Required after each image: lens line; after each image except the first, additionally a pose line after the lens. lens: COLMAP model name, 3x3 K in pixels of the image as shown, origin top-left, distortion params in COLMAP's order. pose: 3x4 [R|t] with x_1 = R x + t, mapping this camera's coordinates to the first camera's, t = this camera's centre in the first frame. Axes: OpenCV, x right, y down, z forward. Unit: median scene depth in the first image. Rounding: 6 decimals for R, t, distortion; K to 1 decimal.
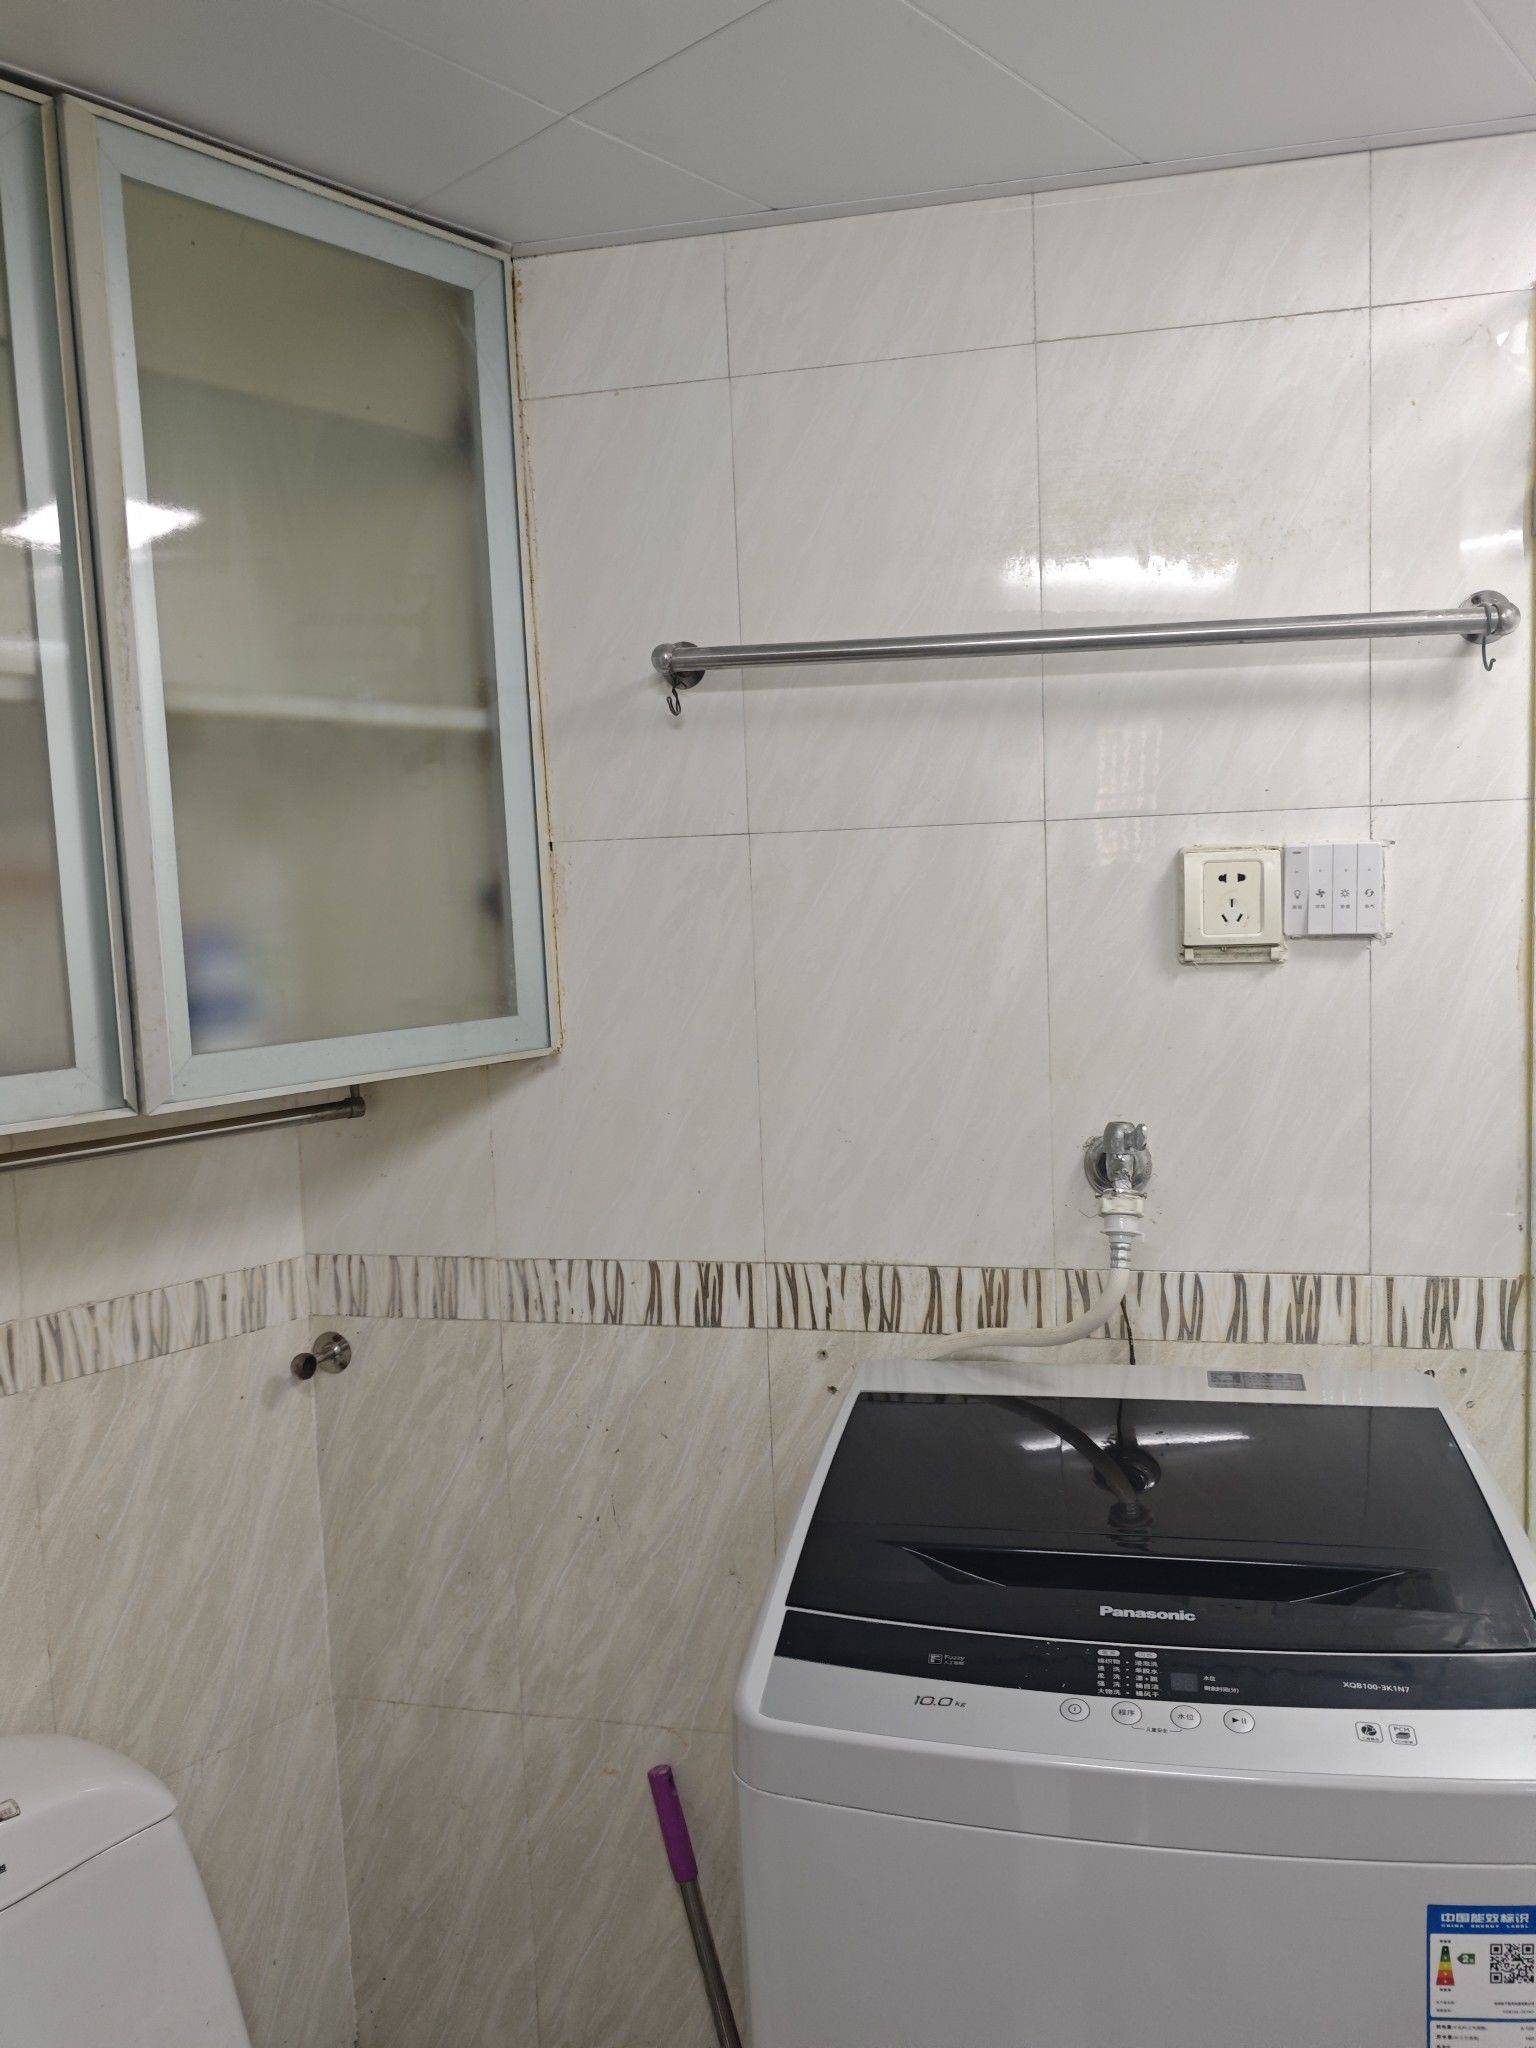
lens RADIAL K [[1402.5, 0, 750.0], [0, 1402.5, 1020.0], [0, 0, 1]] dist [0.037970, -0.089195]
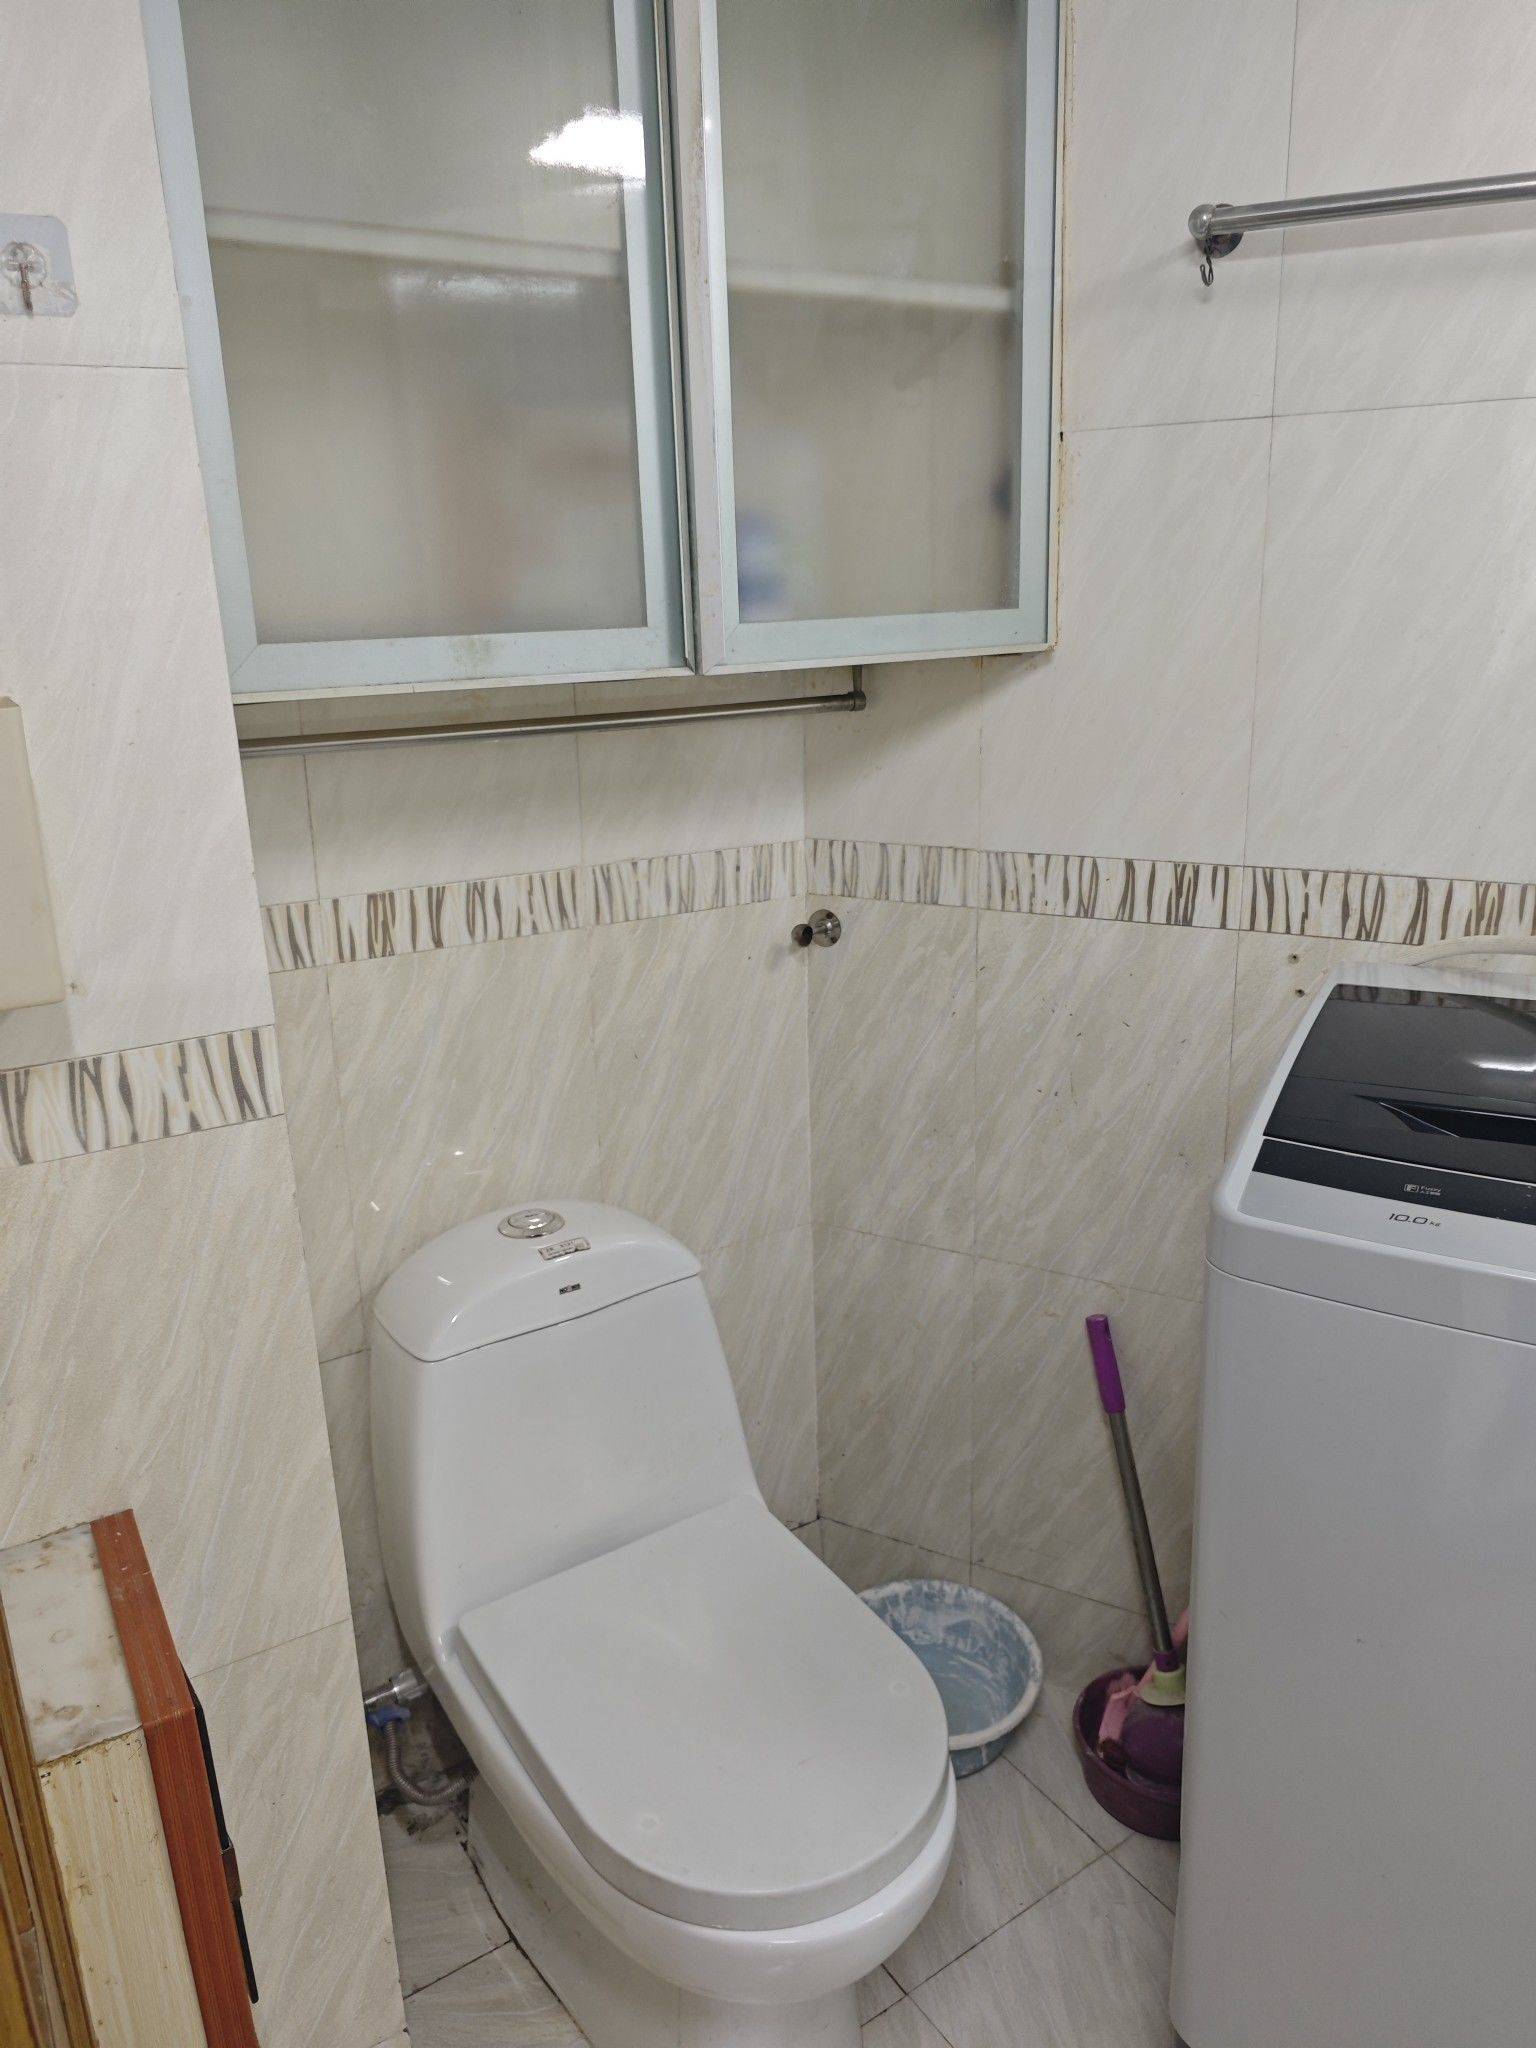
lens RADIAL K [[1402.5, 0, 750.0], [0, 1402.5, 1020.0], [0, 0, 1]] dist [0.037970, -0.089195]
pose [[0.961083, 0.083742, -0.263262, -0.055368], [-0.030670, 0.979402, 0.199575, 0.089304], [0.274553, -0.183734, 0.943855, -0.085728]]
